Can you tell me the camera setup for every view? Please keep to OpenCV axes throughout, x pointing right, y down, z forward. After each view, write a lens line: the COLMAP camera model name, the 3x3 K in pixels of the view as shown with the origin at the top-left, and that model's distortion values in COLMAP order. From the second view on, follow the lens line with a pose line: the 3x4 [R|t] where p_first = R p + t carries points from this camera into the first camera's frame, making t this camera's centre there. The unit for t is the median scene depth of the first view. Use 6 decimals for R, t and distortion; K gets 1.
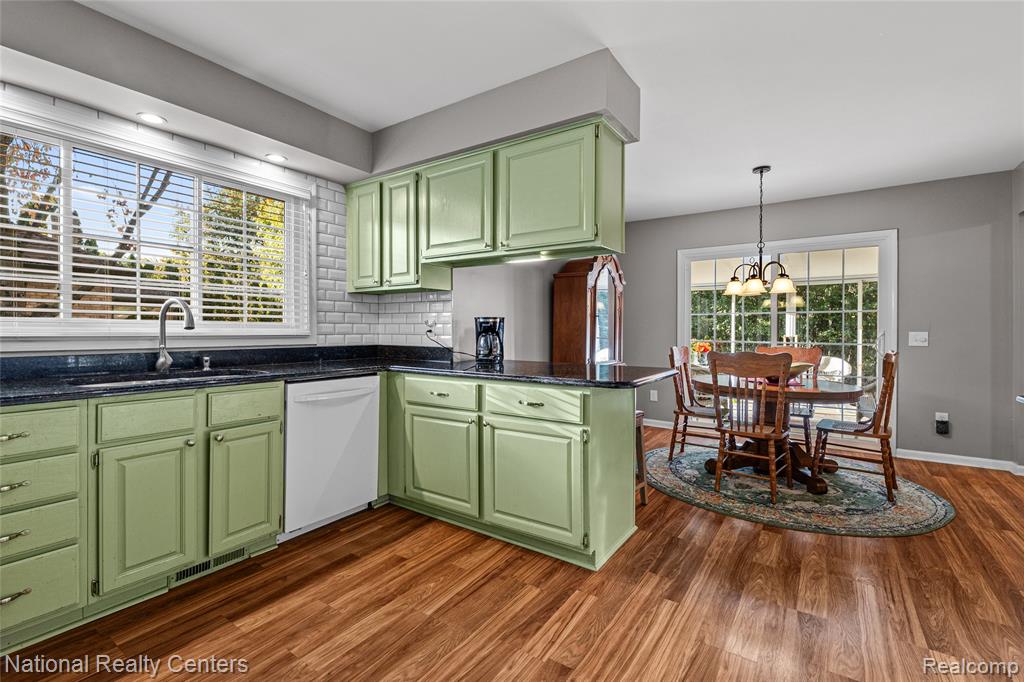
lens RADIAL K [[447.9, 0, 512.5], [0, 447.9, 333.1], [0, 0, 1]] dist [0.002202, 0.000049]
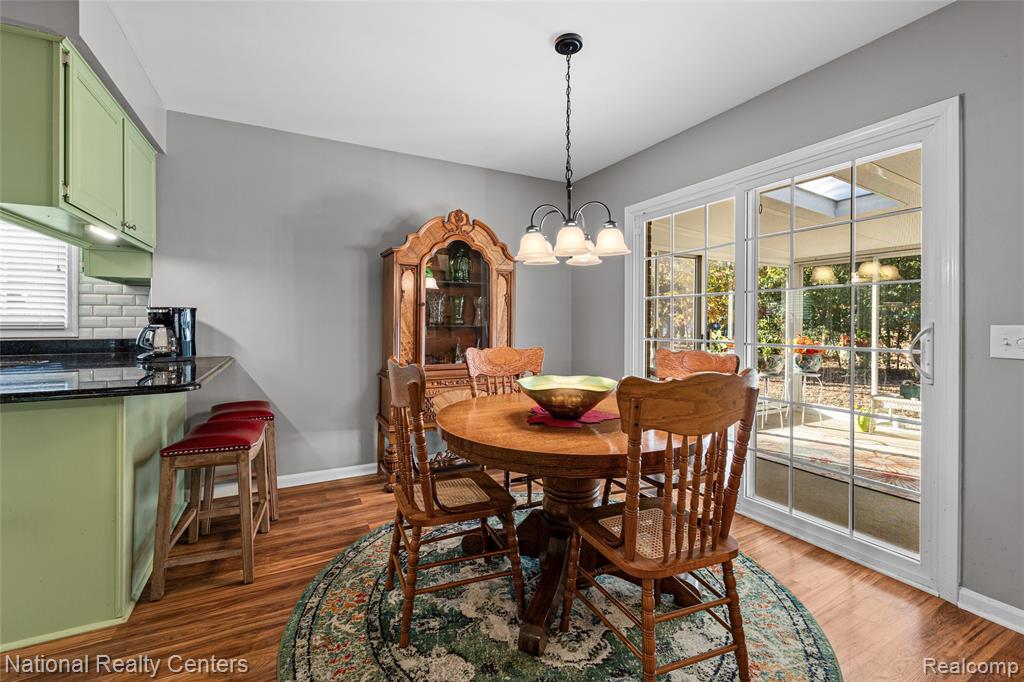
lens RADIAL K [[429.7, 0, 518.3], [0, 429.7, 319.5], [0, 0, 1]] dist [0.001509, -0.000428]
pose [[0.892949, -0.005355, -0.450125, 0.910286], [-0.000011, 0.999929, -0.011918, -0.003798], [0.450157, 0.010647, 0.892886, 0.579917]]
